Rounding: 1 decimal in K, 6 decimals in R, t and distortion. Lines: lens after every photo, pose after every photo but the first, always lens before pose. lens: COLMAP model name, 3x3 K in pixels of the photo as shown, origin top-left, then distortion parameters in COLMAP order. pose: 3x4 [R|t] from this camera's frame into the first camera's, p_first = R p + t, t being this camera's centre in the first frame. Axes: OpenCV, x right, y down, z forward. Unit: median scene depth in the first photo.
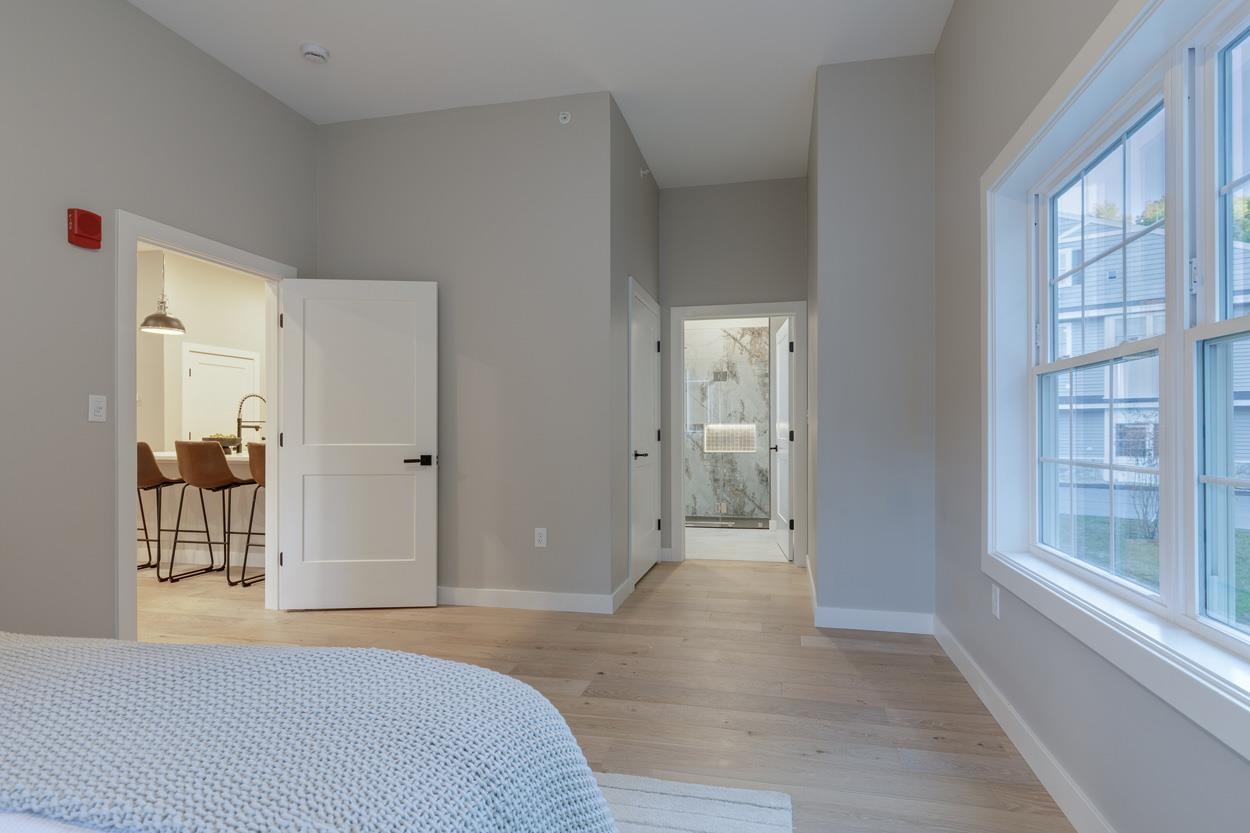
lens RADIAL K [[644.0, 0, 627.8], [0, 644.0, 432.3], [0, 0, 1]] dist [-0.000357, -0.000068]
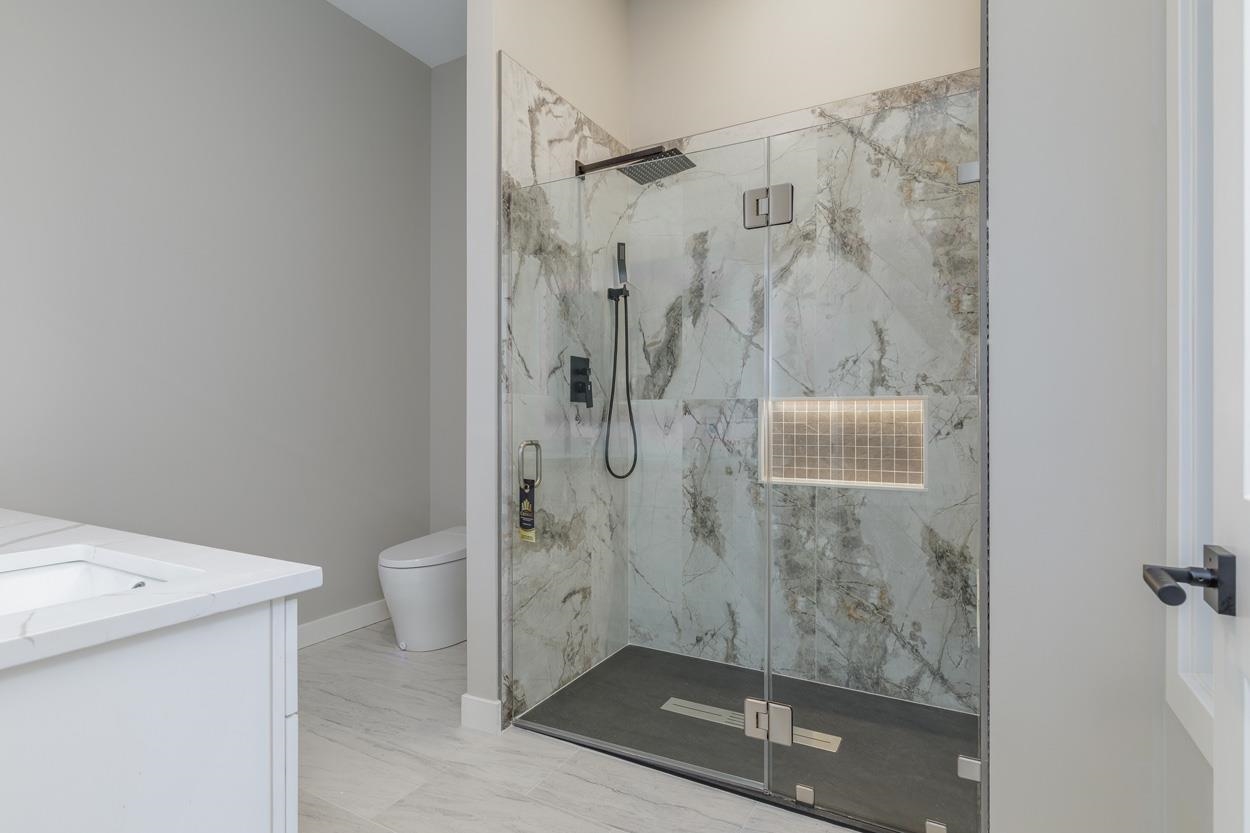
lens RADIAL K [[613.9, 0, 627.8], [0, 613.9, 424.6], [0, 0, 1]] dist [0.000157, 0.000130]
pose [[0.961338, 0.001527, -0.275368, 0.142575], [0.000235, 0.999980, 0.006366, -0.001950], [0.275372, -0.006185, 0.961318, 0.677503]]
